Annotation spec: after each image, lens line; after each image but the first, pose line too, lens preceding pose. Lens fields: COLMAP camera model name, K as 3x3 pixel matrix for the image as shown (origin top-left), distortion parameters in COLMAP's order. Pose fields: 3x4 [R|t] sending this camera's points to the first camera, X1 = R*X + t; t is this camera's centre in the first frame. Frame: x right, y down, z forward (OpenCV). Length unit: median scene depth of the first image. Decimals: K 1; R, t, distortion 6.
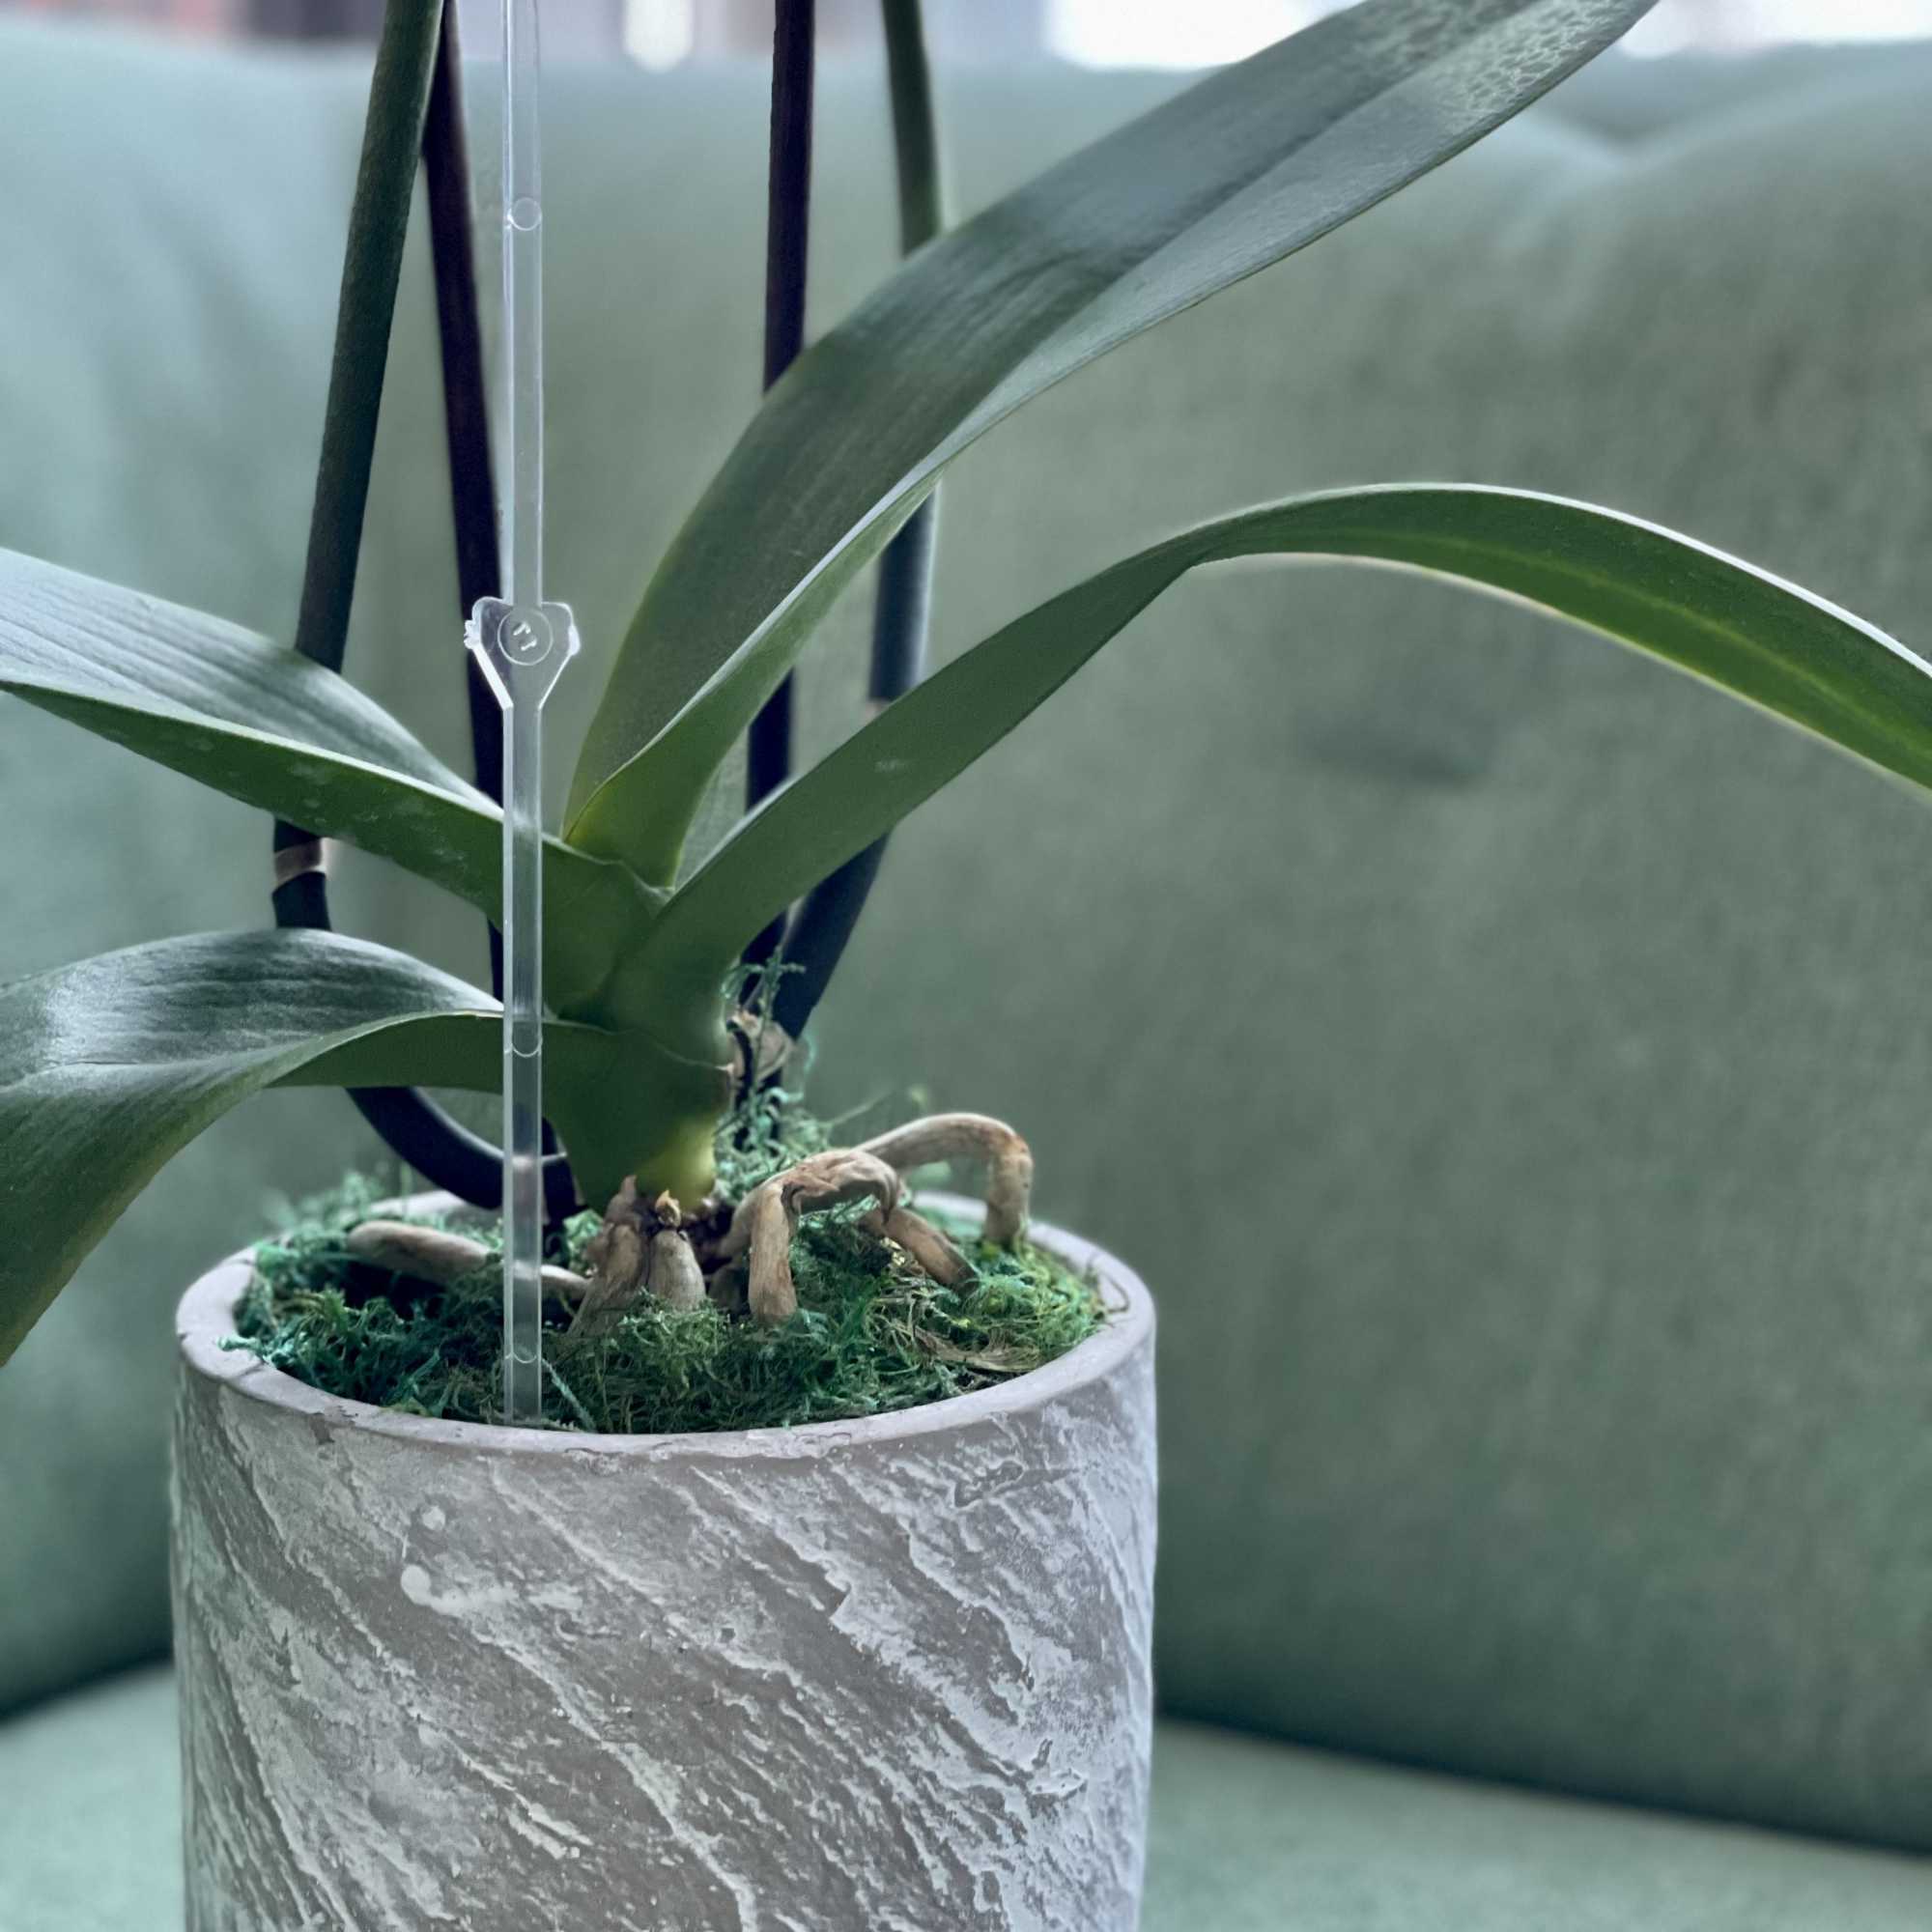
lens RADIAL K [[3782.2, 0, 971.3], [0, 3782.2, 941.4], [0, 0, 1]] dist [0.126147, 0.165465]
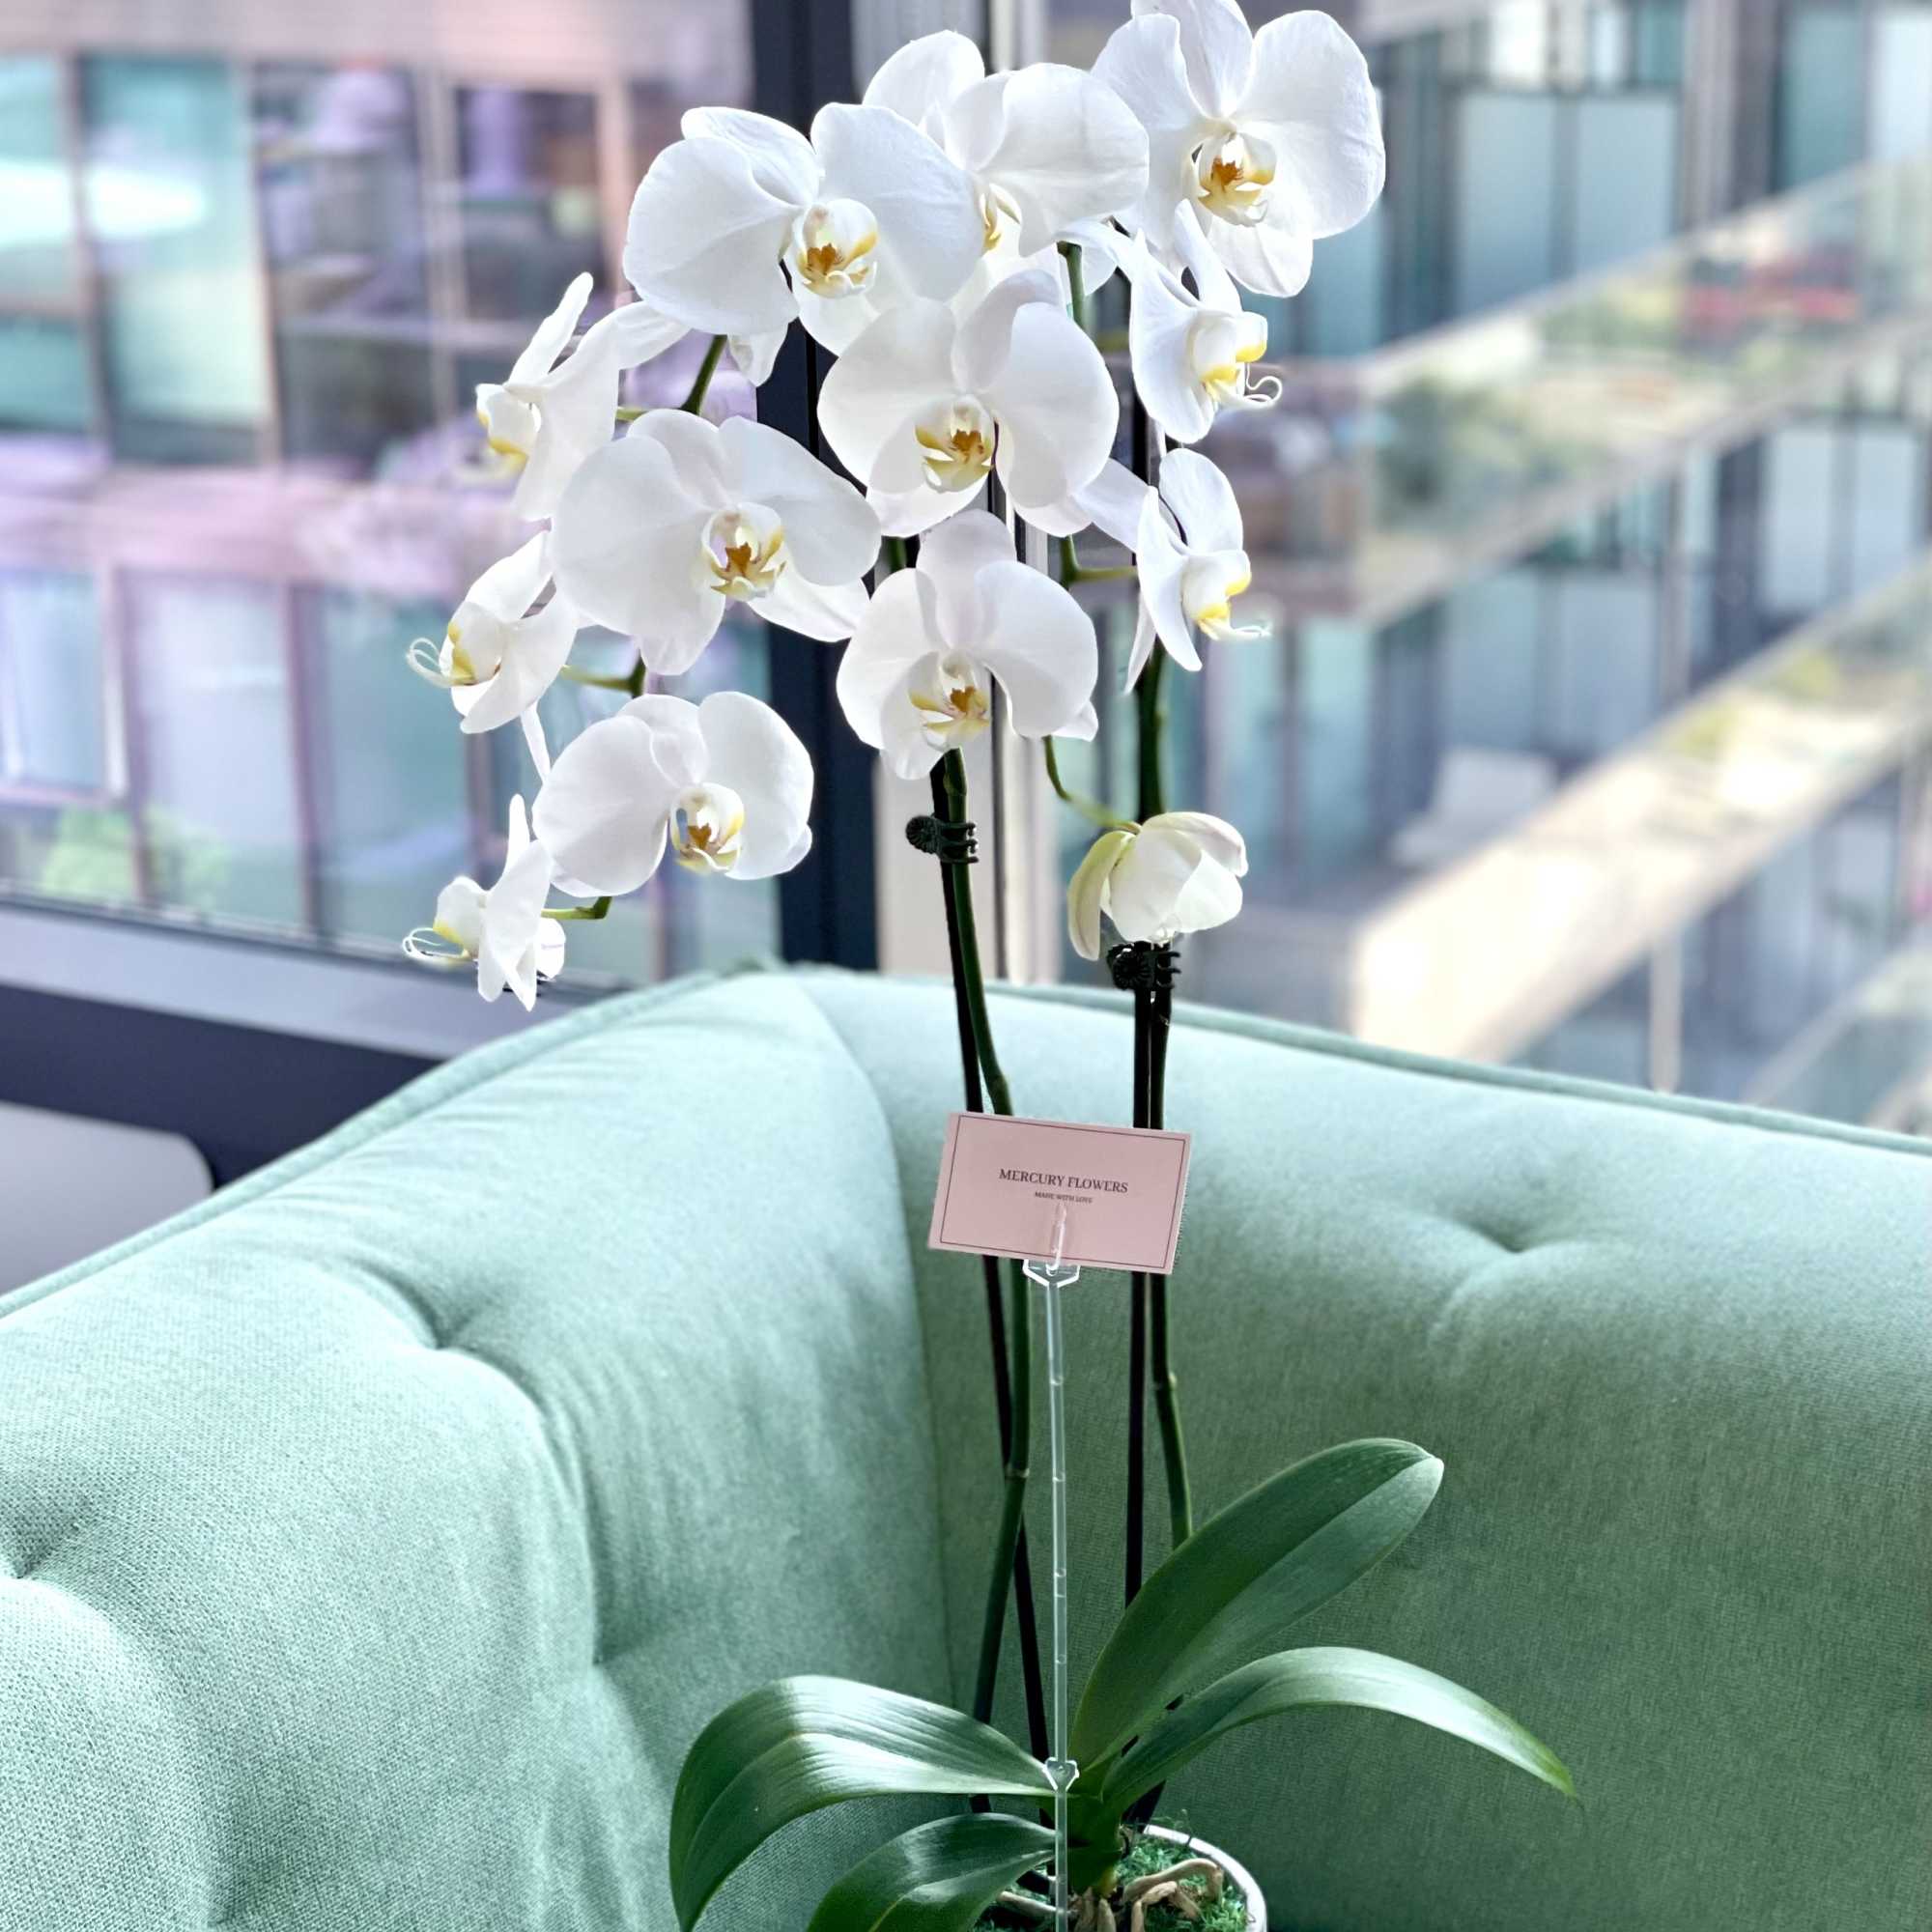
lens RADIAL K [[4457.6, 0, 1027.2], [0, 4457.6, 1112.2], [0, 0, 1]] dist [0.092536, 0.656147]
pose [[0.998739, -0.011251, -0.048936, 0.044472], [0.021364, 0.977175, 0.211359, -1.371329], [0.045441, -0.212138, 0.976183, -2.490420]]
